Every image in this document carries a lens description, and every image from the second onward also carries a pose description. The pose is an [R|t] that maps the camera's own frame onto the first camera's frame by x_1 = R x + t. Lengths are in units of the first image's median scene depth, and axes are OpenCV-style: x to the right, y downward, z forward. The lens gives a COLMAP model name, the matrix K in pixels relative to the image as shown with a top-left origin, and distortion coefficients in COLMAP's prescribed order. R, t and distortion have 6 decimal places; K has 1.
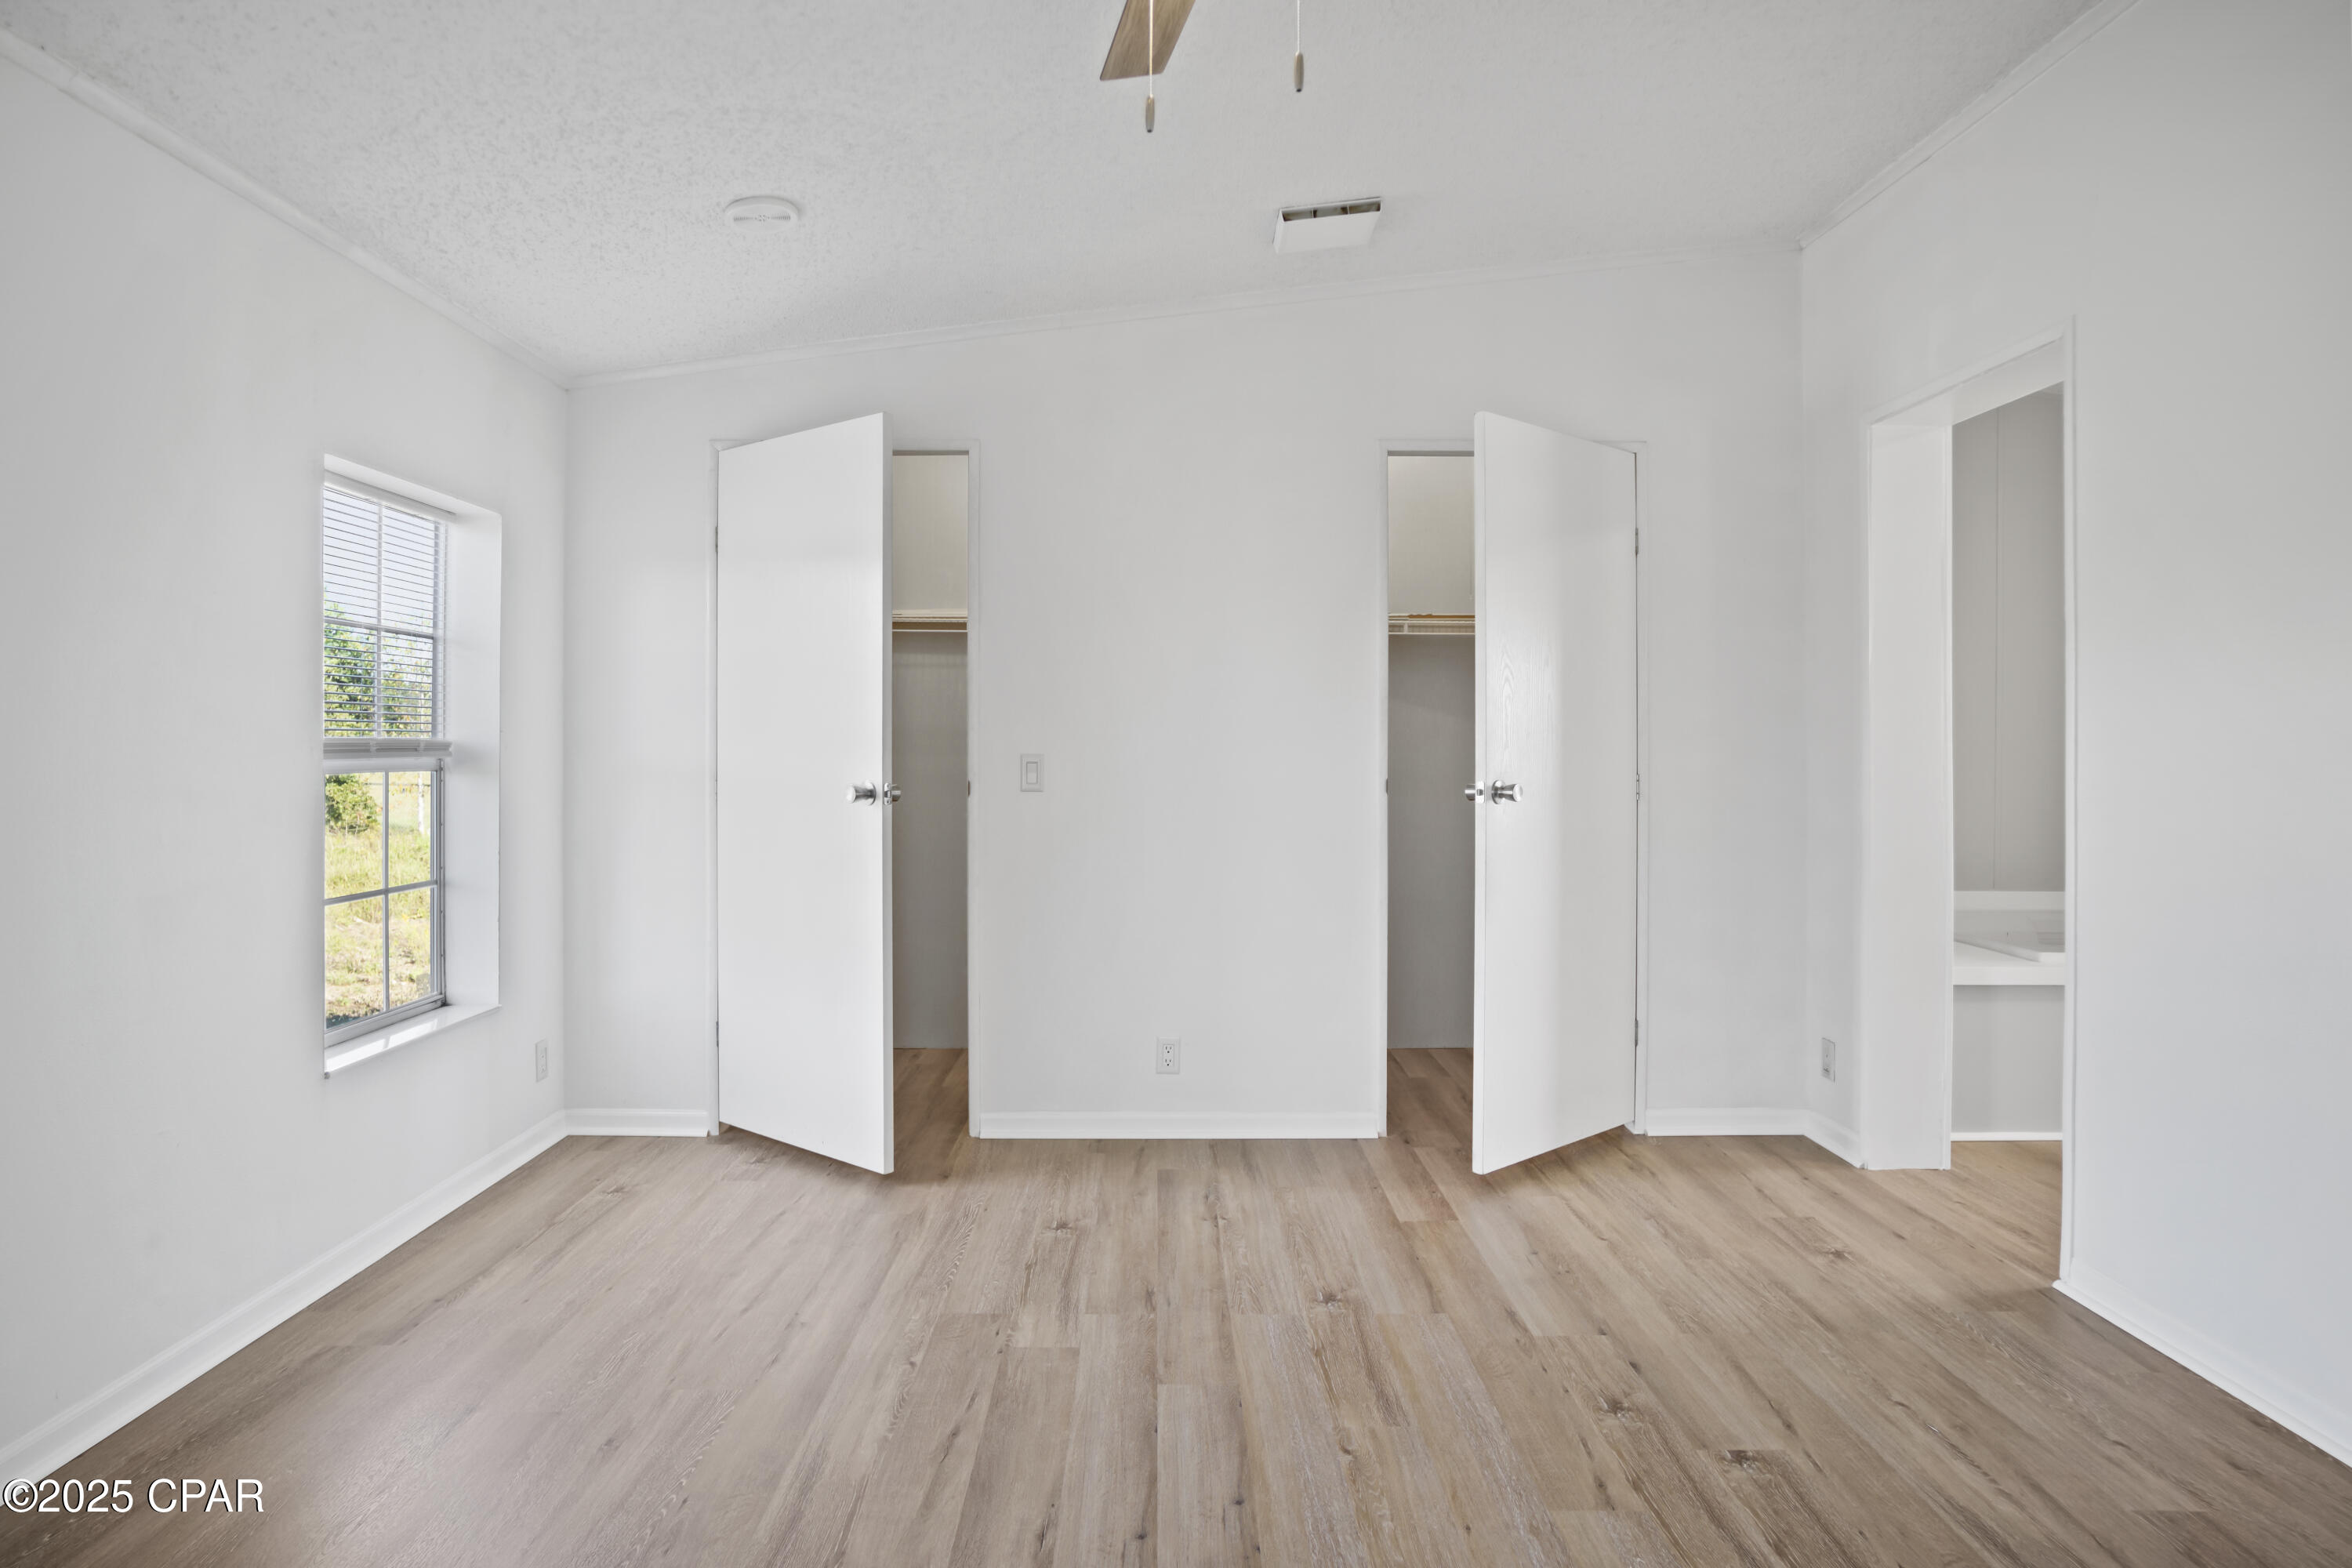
lens RADIAL K [[1279.4, 0, 1157.8], [0, 1279.4, 734.6], [0, 0, 1]] dist [-0.060694, 0.039909]
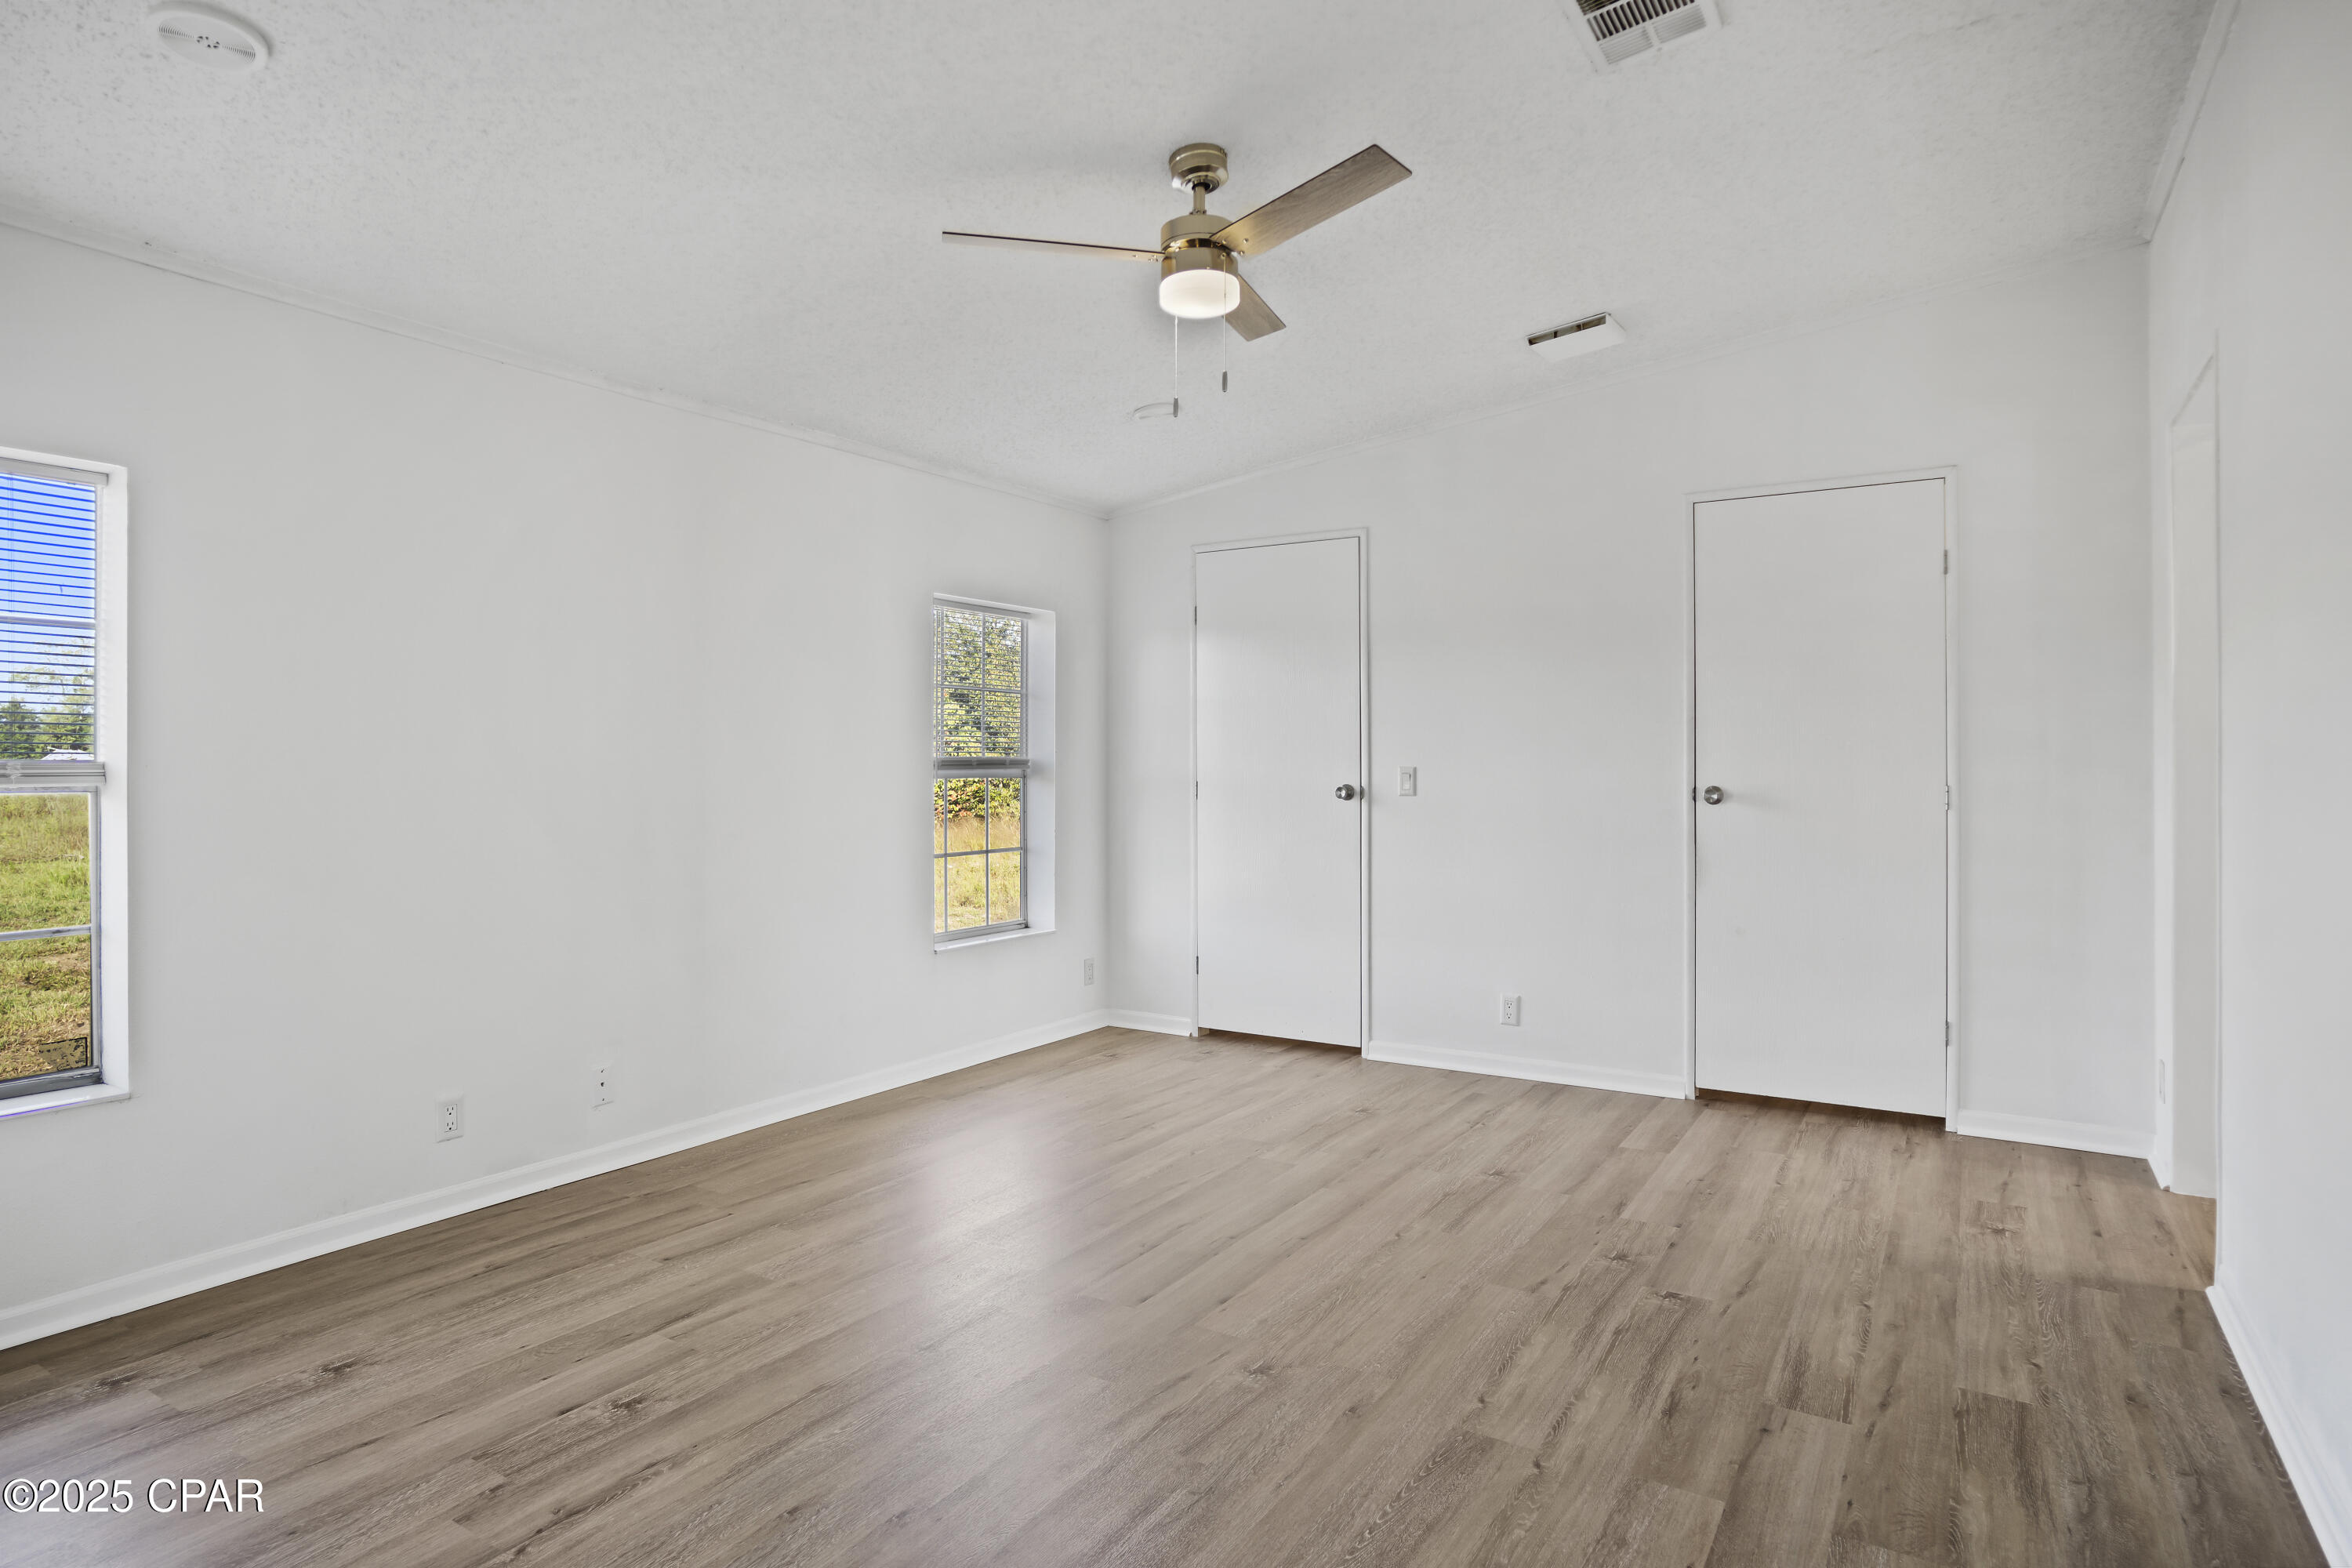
lens RADIAL K [[1280.4, 0, 1163.4], [0, 1280.4, 749.9], [0, 0, 1]] dist [-0.064365, 0.044111]
pose [[0.838231, -0.008073, -0.545255, 0.486519], [0.007198, 0.999967, -0.003740, 0.001174], [0.545267, -0.000790, 0.838262, -0.264576]]
